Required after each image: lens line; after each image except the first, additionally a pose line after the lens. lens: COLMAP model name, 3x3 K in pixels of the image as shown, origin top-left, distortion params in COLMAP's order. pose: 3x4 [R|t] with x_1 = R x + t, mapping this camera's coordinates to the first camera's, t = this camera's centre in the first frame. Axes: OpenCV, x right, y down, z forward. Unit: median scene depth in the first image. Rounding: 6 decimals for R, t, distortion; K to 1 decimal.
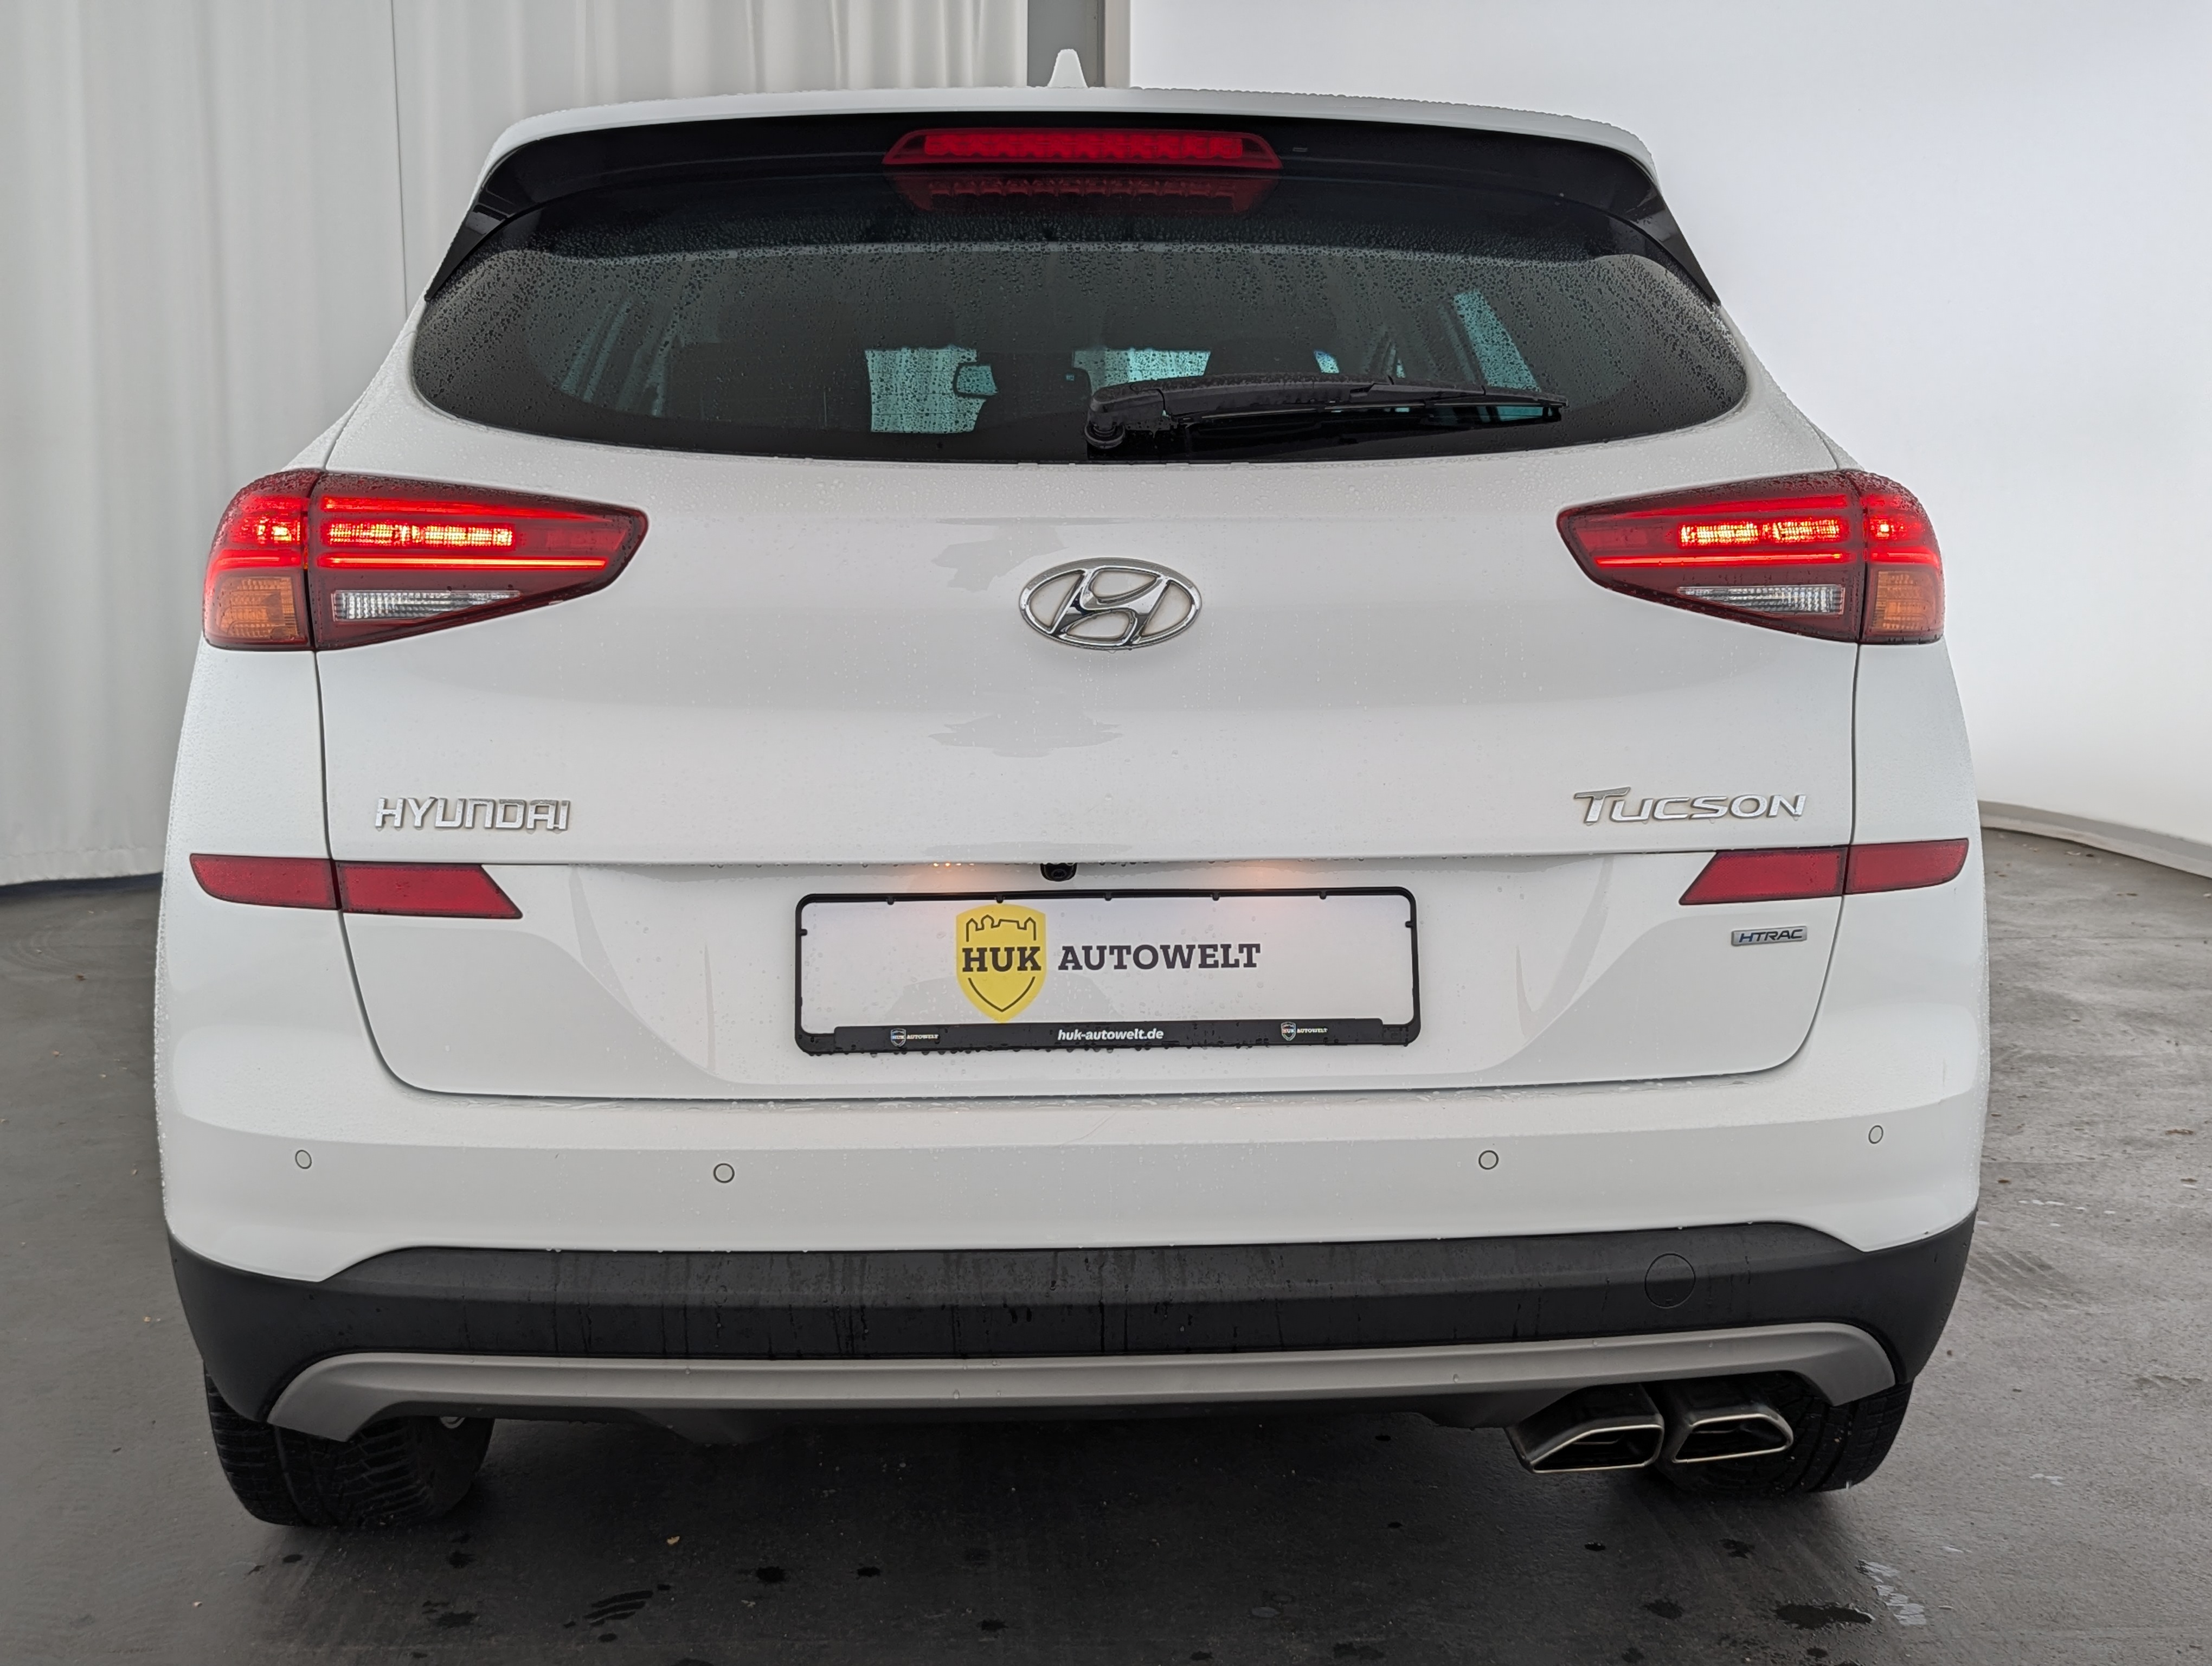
lens RADIAL K [[2064.8, 0, 1079.2], [0, 2064.8, 838.4], [0, 0, 1]] dist [0.020990, 0.000000]
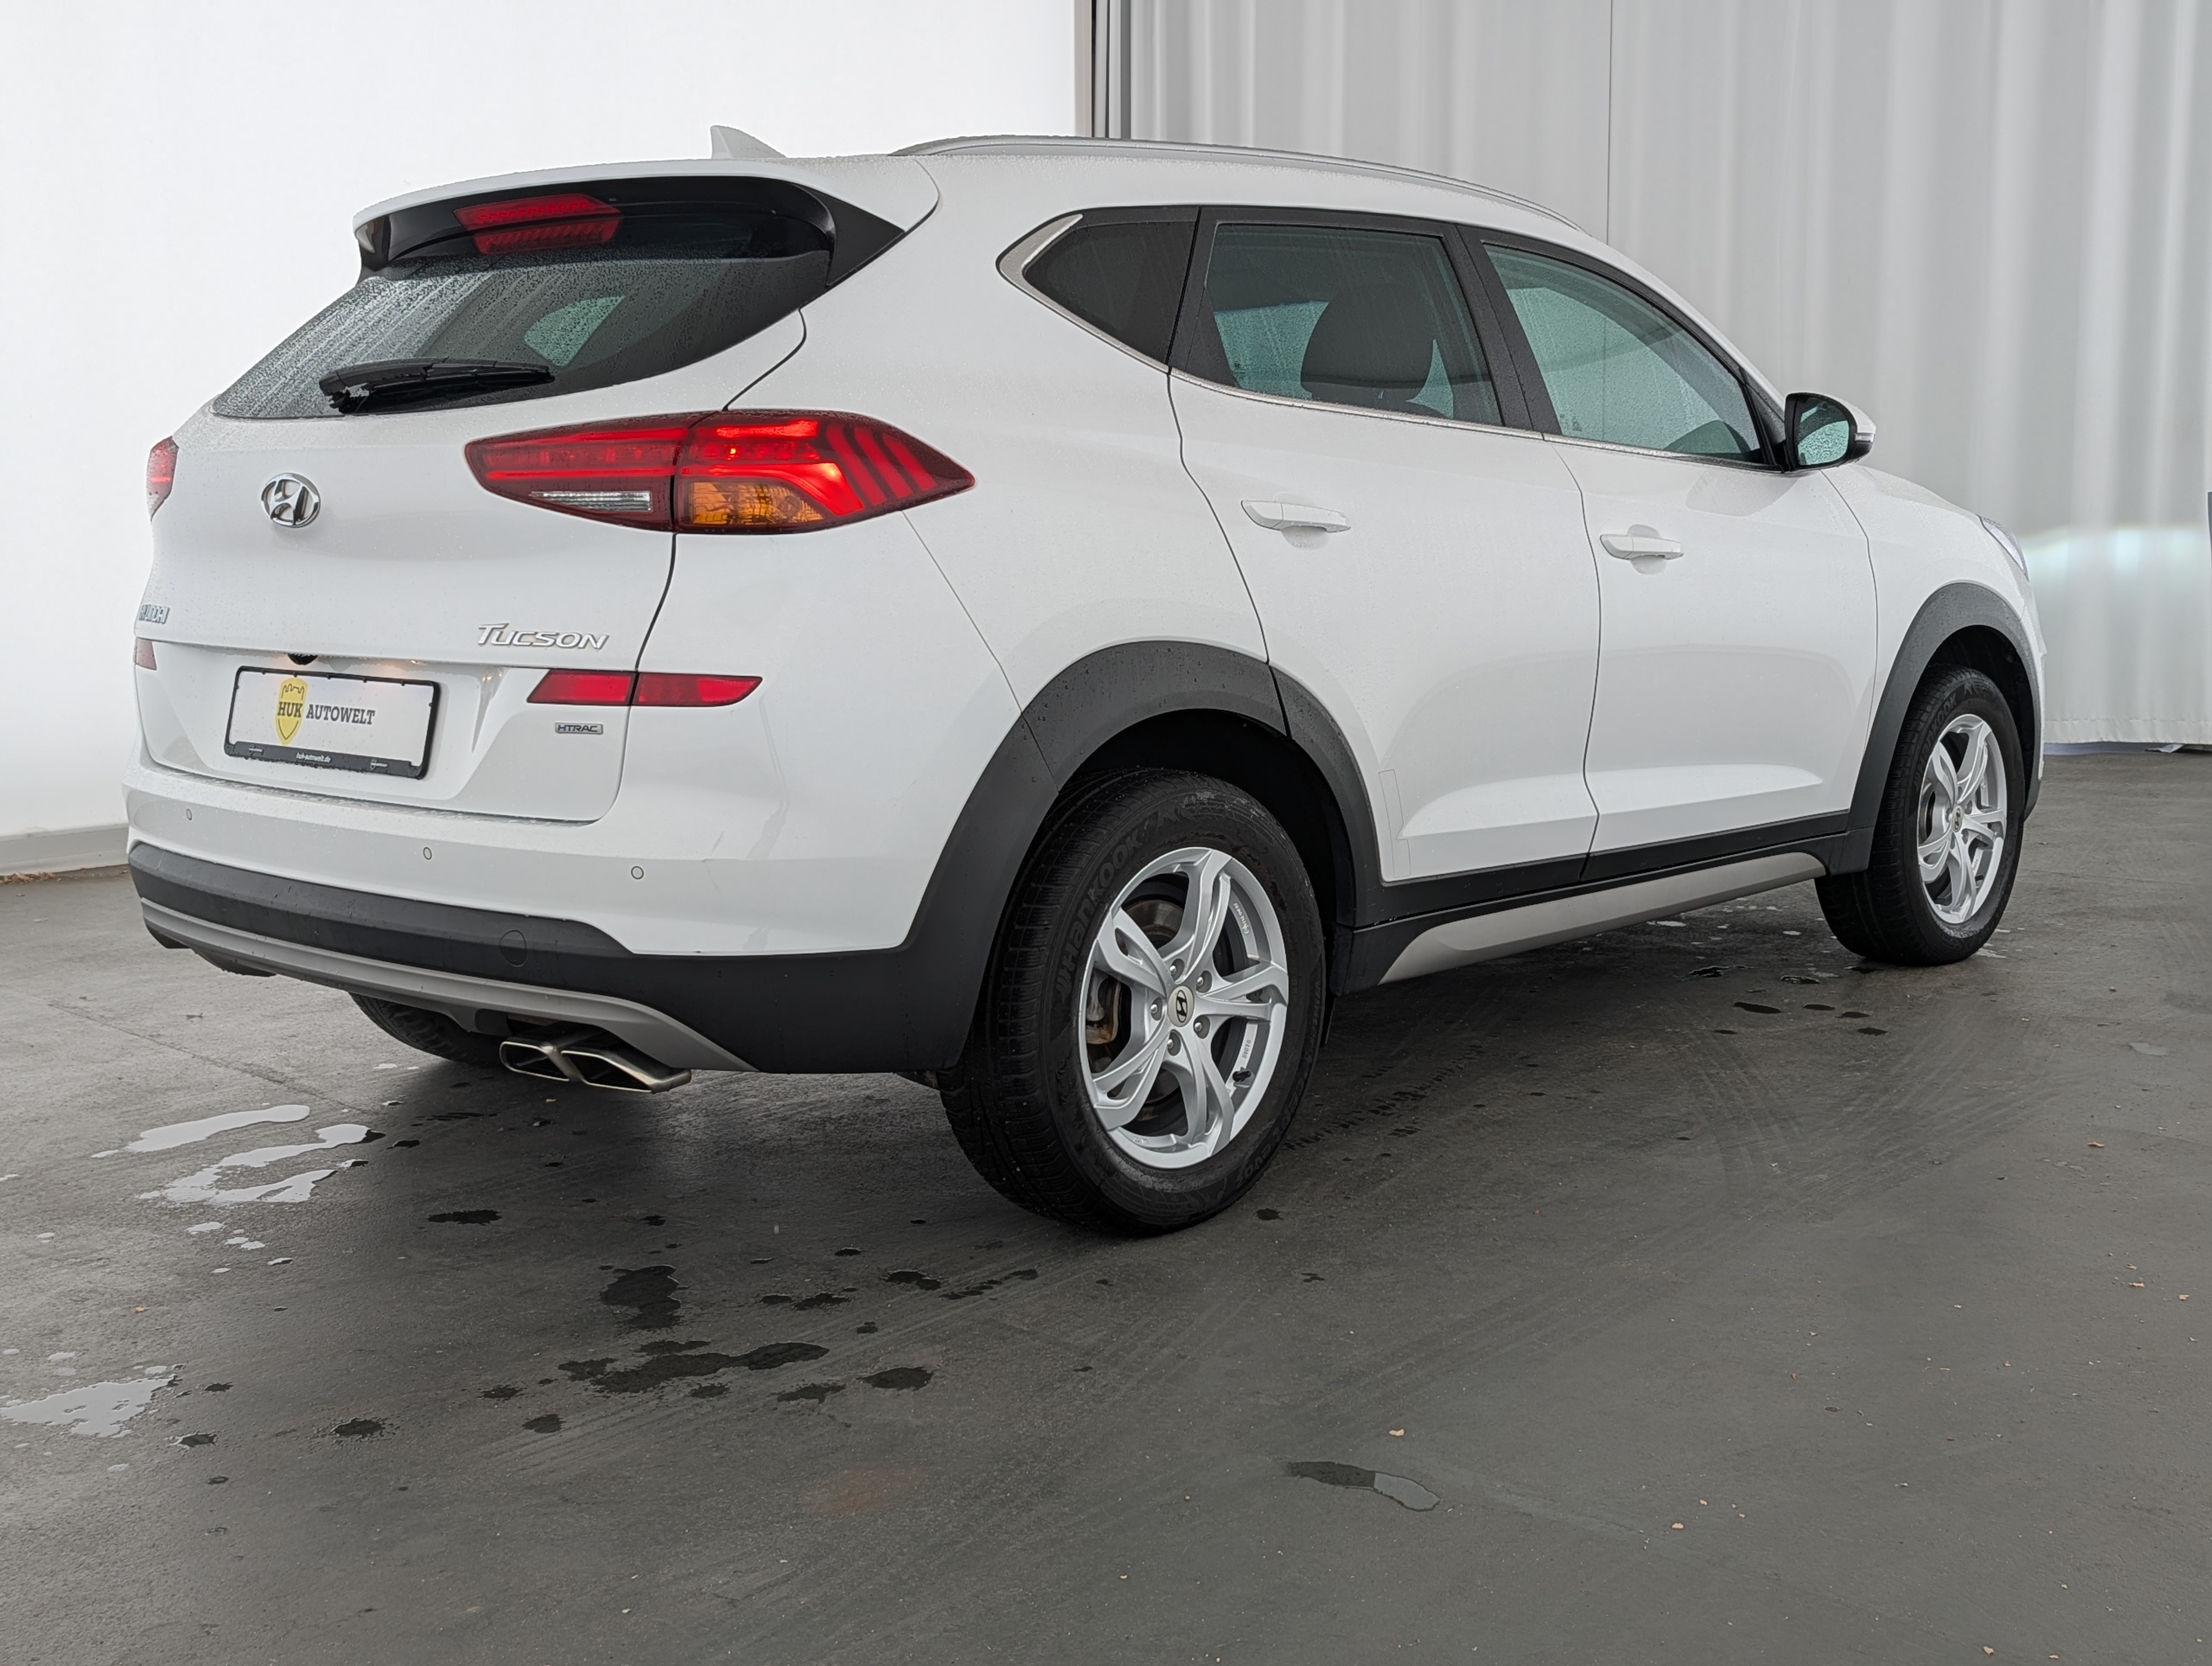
lens RADIAL K [[1910.7, 0, 1117.3], [0, 1910.7, 809.3], [0, 0, 1]] dist [0.001548, 0.007487]
pose [[0.799343, 0.097558, -0.592902, 1.470158], [-0.076527, 0.995225, 0.060586, -0.008001], [0.595981, -0.003056, 0.802992, 0.131682]]
